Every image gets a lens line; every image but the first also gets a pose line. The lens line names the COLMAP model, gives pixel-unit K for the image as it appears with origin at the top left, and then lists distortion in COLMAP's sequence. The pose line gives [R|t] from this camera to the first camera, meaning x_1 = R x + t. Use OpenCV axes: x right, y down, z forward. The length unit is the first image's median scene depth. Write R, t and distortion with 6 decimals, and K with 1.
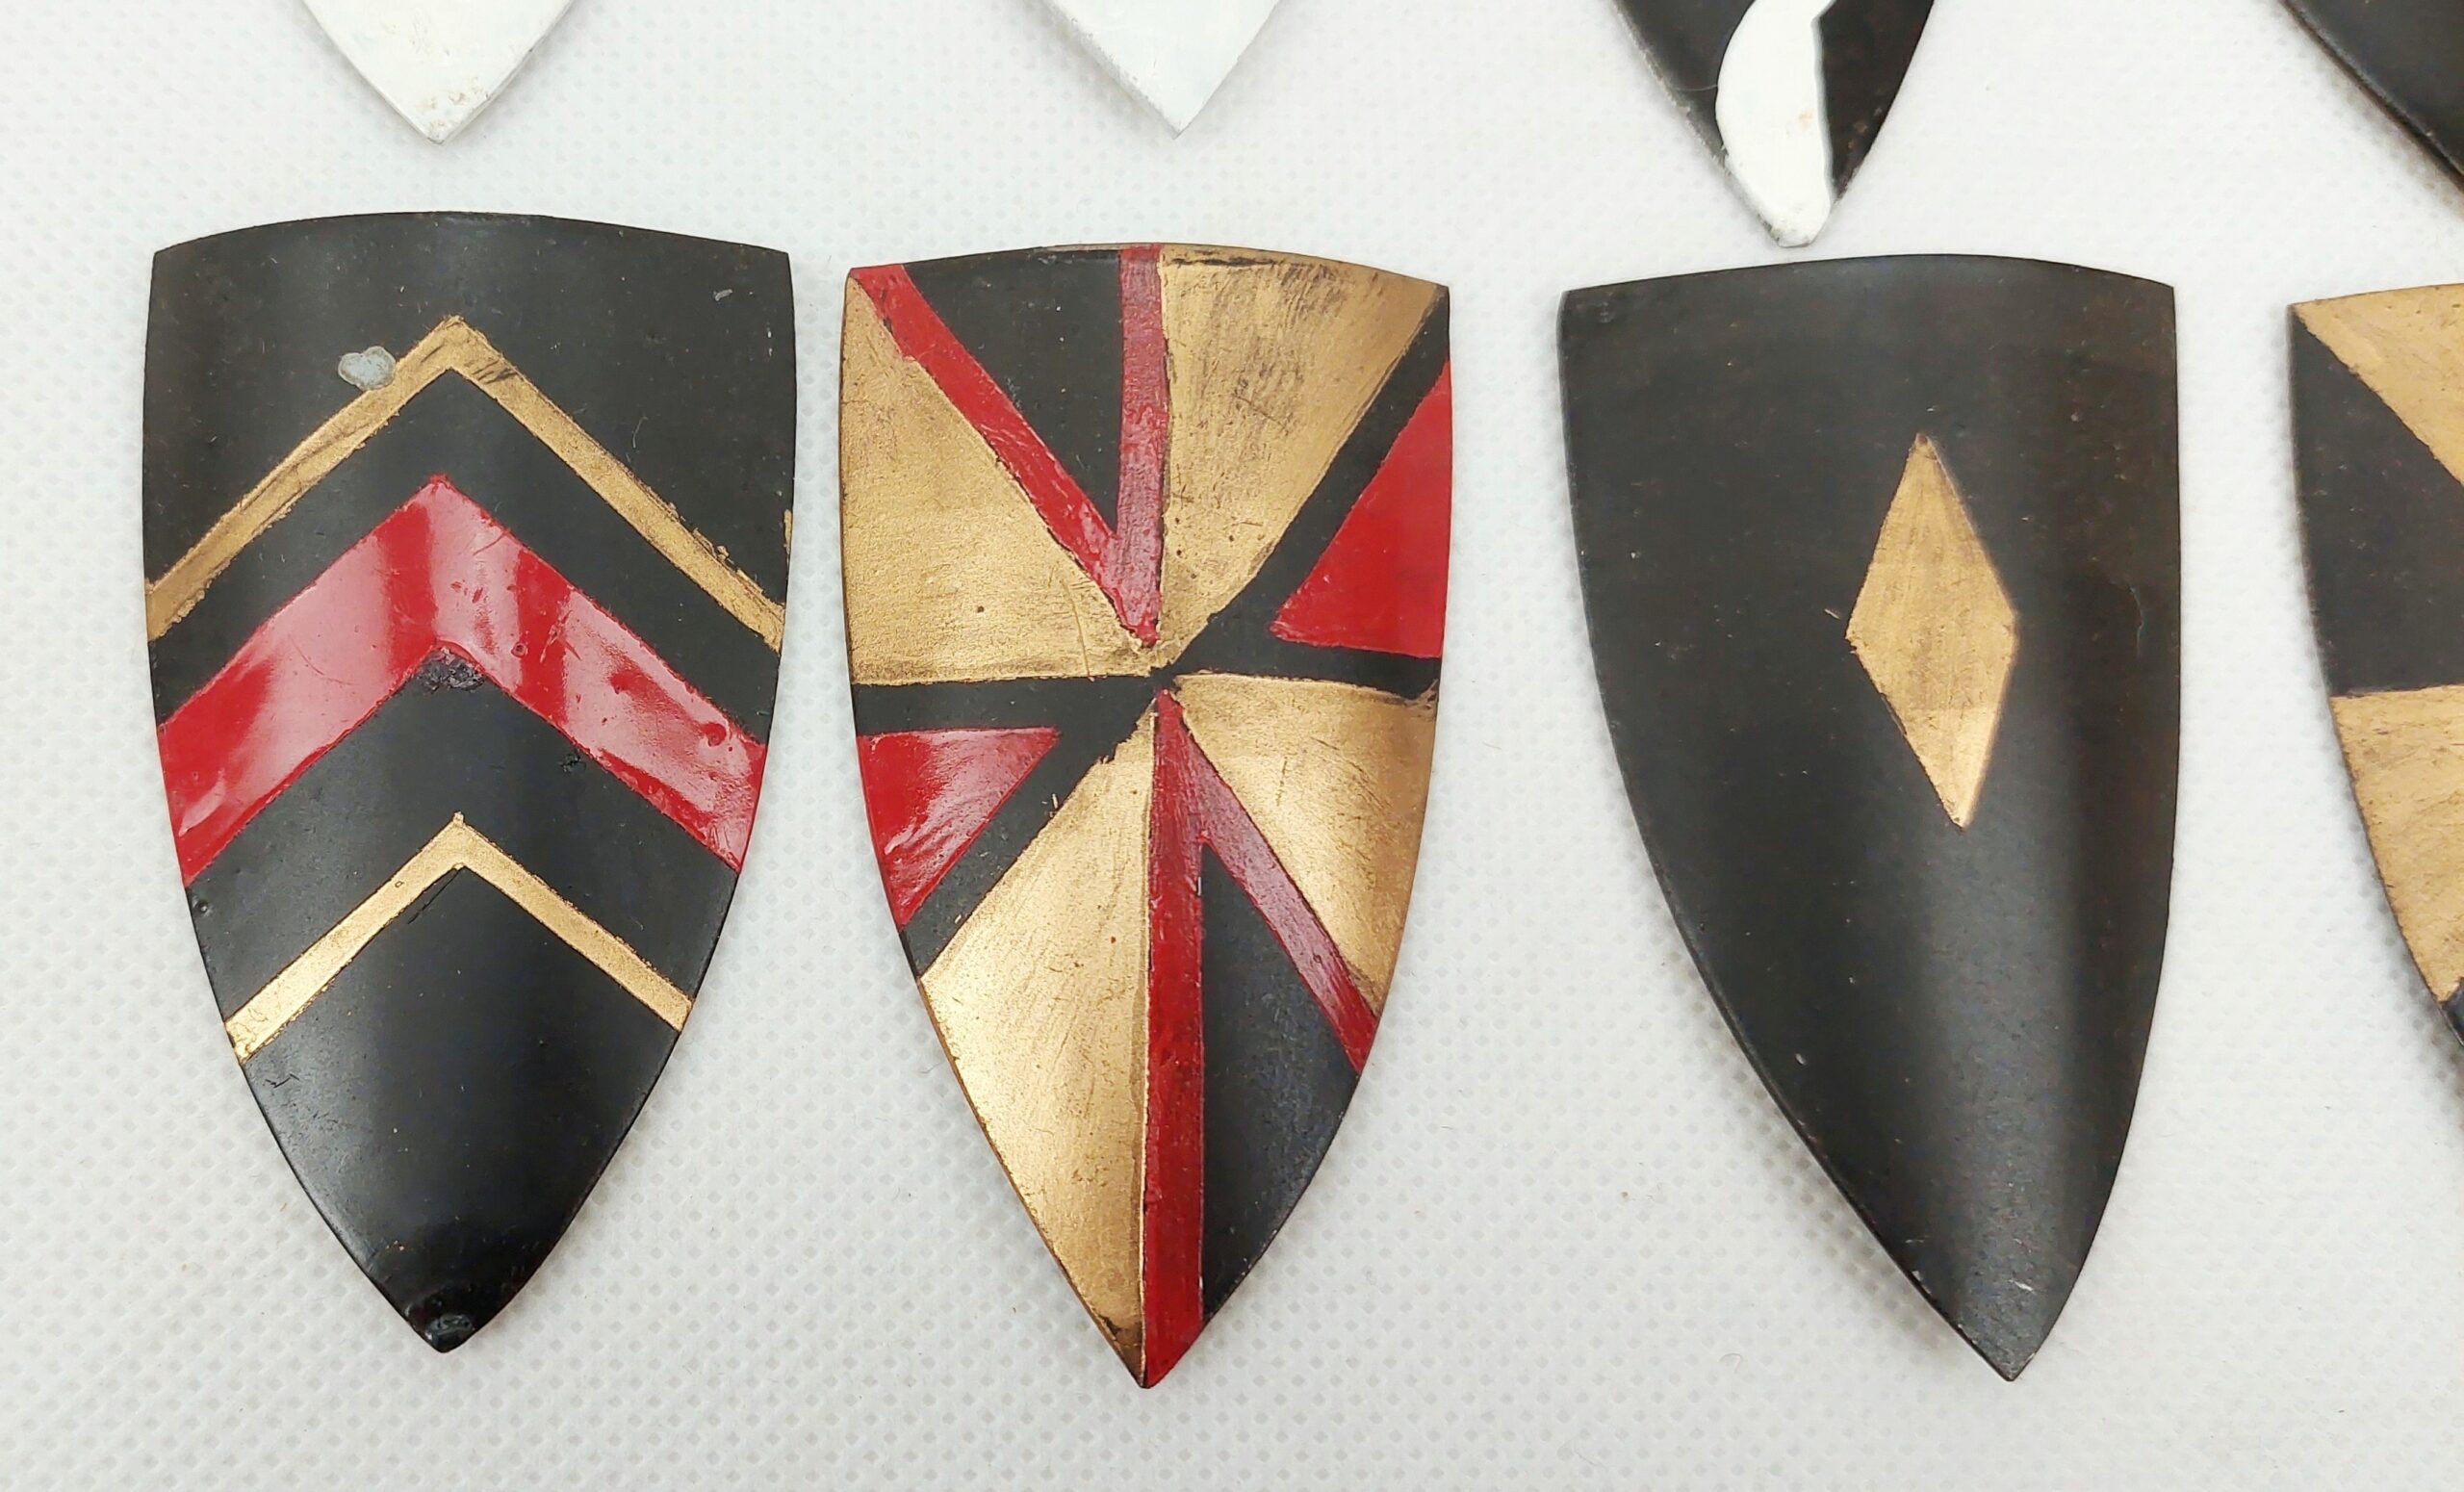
lens RADIAL K [[2372.2, 0, 921.6], [0, 2372.2, 744.1], [0, 0, 1]] dist [0.071050, -0.204520]
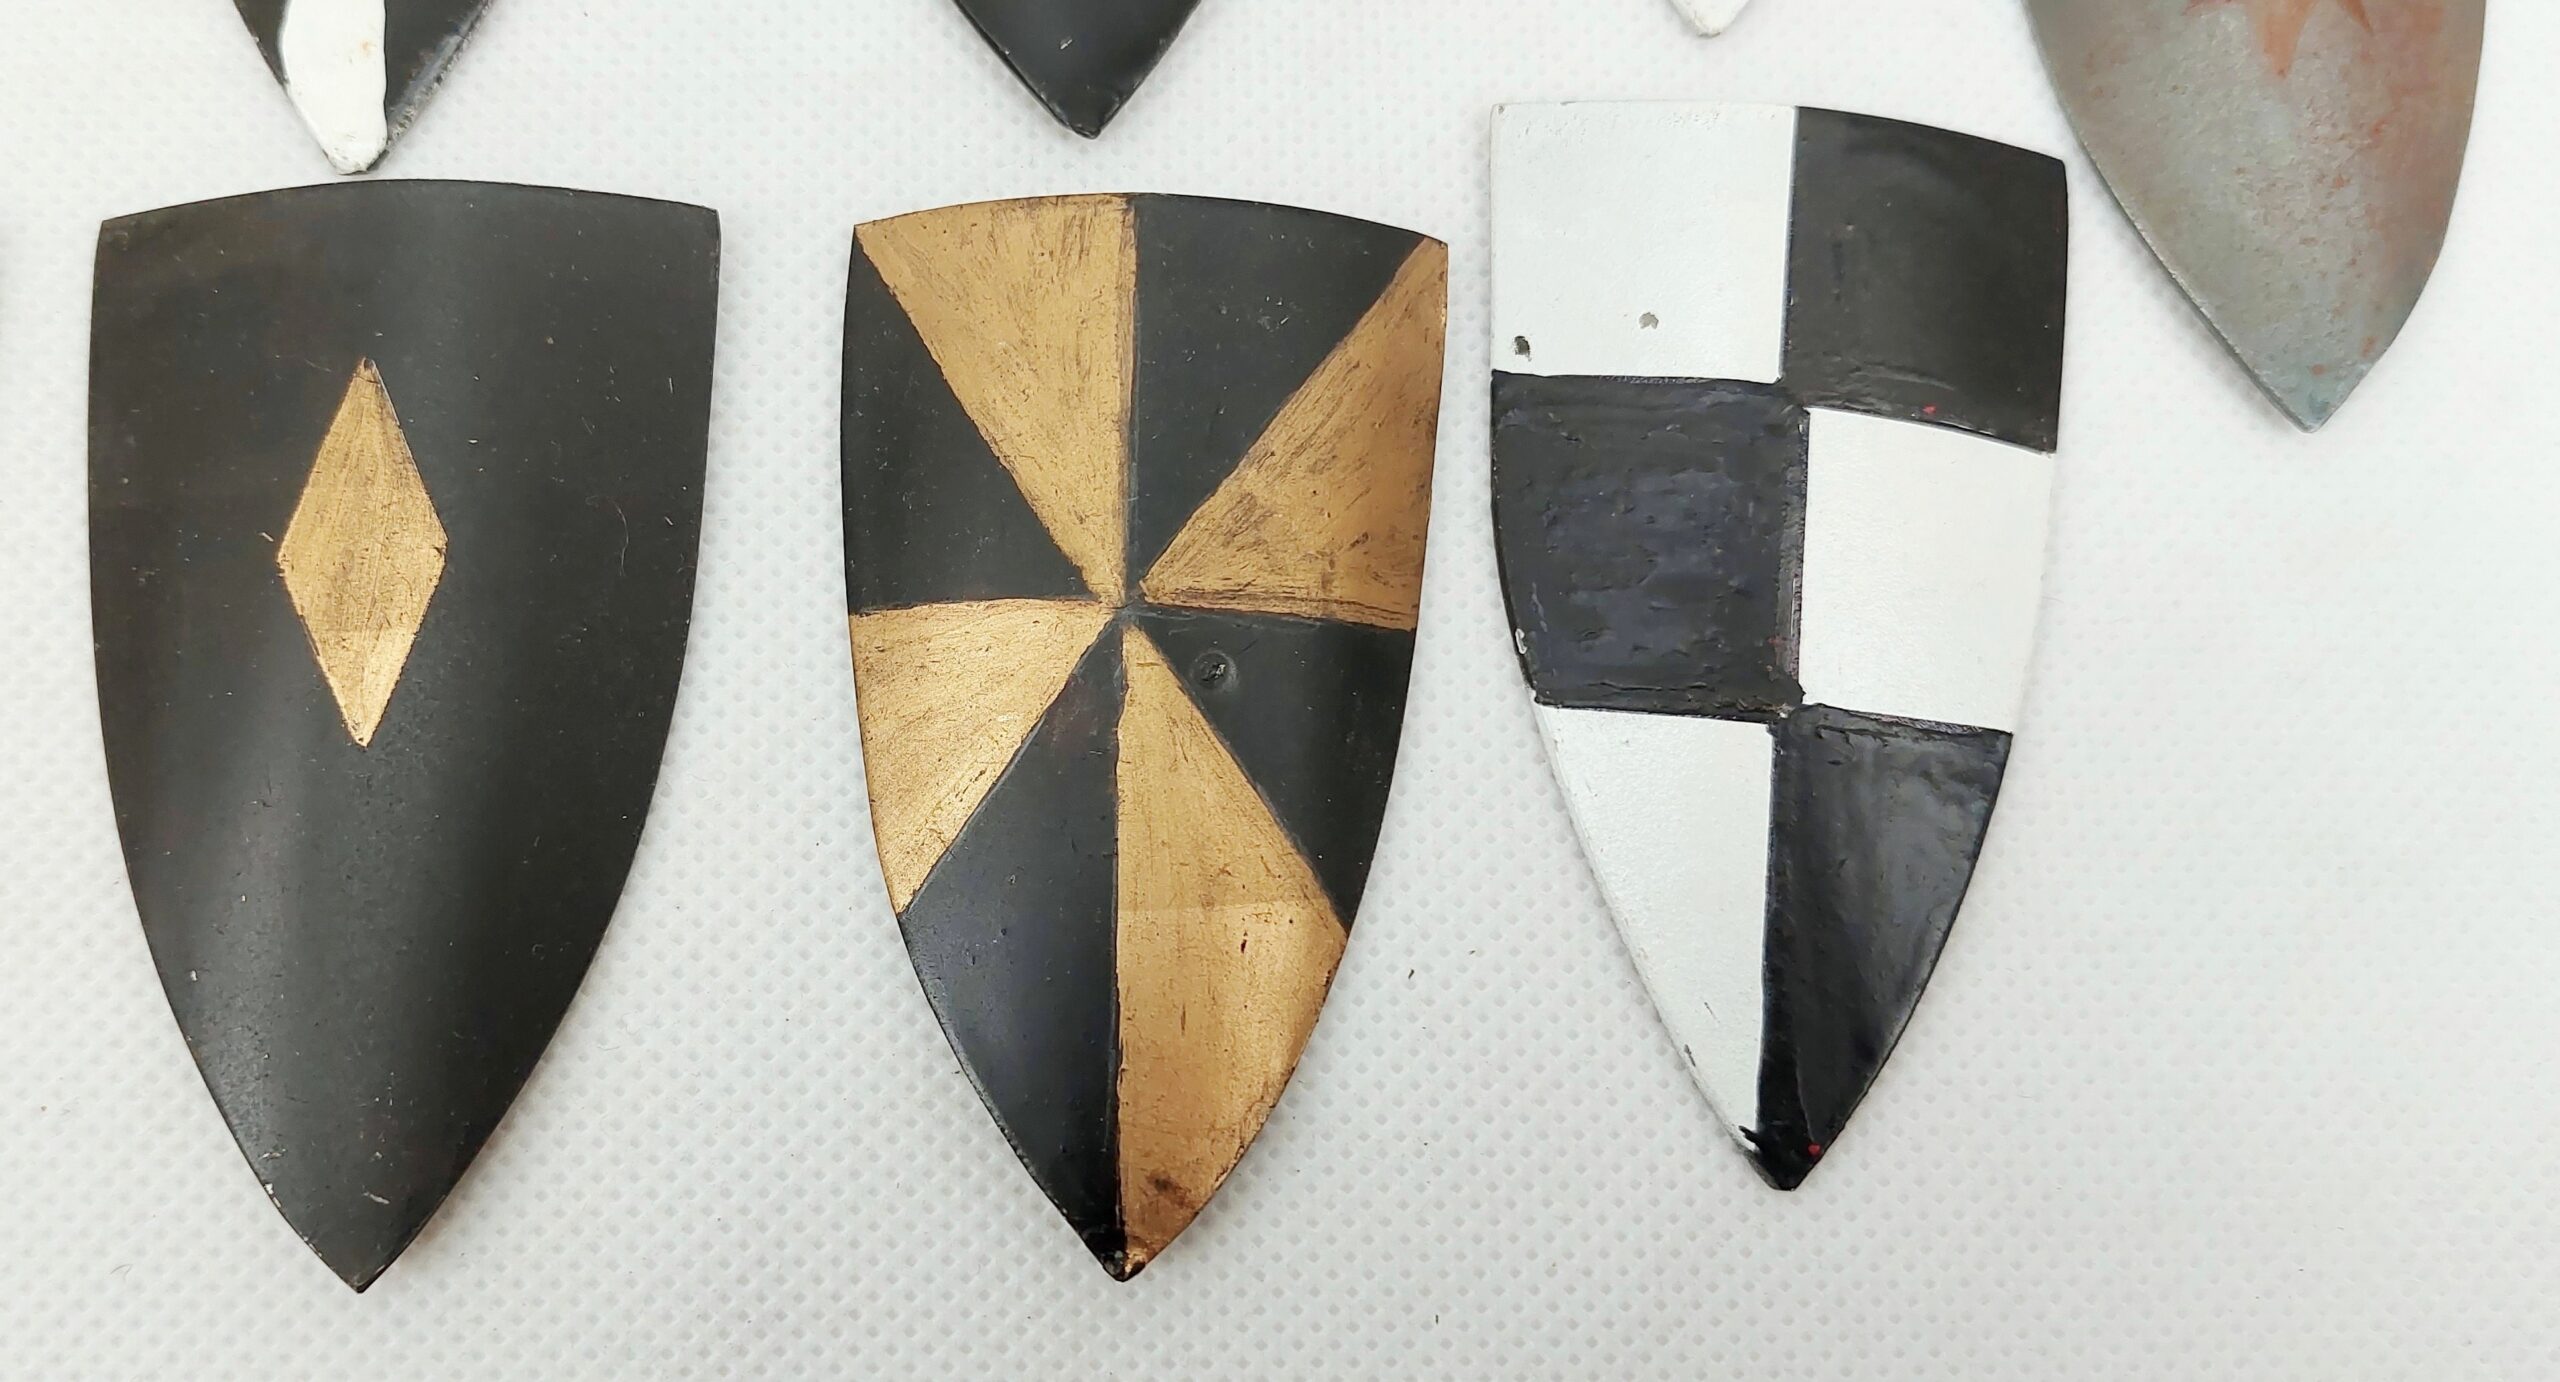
lens RADIAL K [[2237.8, 0, 1154.8], [0, 2237.8, 701.1], [0, 0, 1]] dist [0.185692, -0.447898]
pose [[0.999844, -0.008933, -0.015217, 0.763680], [0.009131, 0.999874, 0.012996, 0.005710], [0.015099, -0.013133, 0.999800, 0.038200]]
